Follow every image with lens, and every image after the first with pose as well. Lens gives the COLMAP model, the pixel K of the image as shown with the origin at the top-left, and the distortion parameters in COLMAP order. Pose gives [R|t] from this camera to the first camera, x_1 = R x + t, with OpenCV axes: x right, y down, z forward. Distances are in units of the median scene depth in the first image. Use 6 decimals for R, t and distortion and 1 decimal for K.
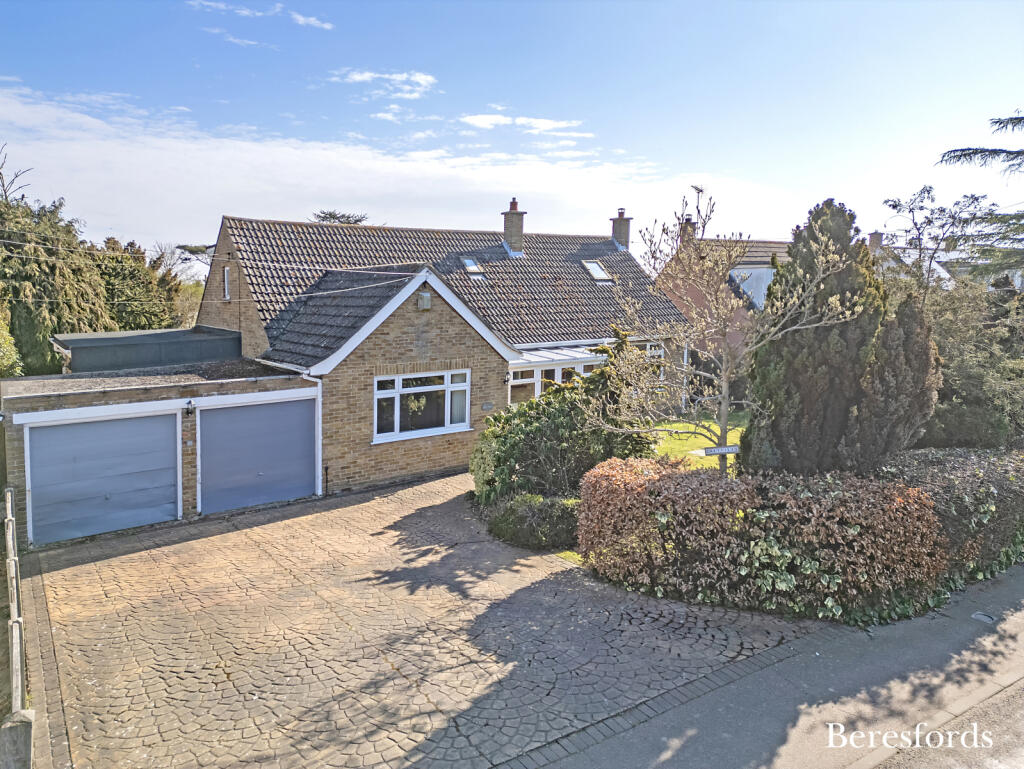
lens RADIAL K [[697.4, 0, 506.6], [0, 697.4, 378.8], [0, 0, 1]] dist [0.021648, -0.004037]
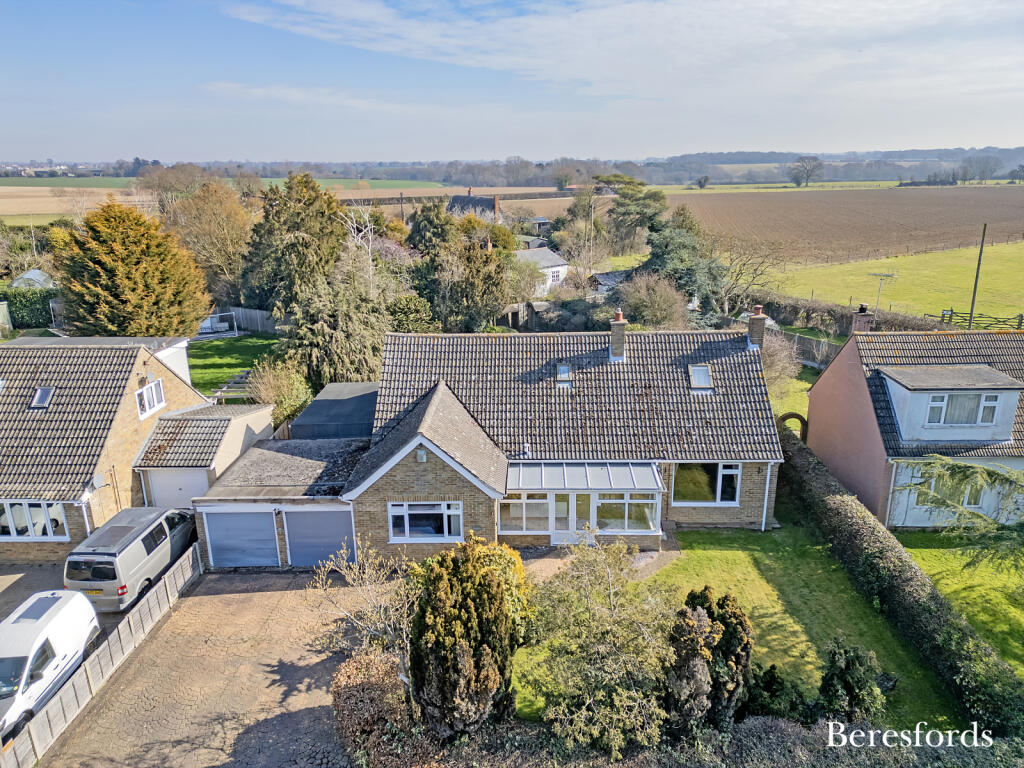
lens RADIAL K [[697.4, 0, 506.0], [0, 697.4, 386.2], [0, 0, 1]] dist [0.021648, -0.004037]
pose [[0.803523, 0.149434, -0.576212, 0.942878], [-0.047044, 0.980892, 0.188781, -0.608358], [0.593412, -0.124583, 0.795199, -0.002572]]
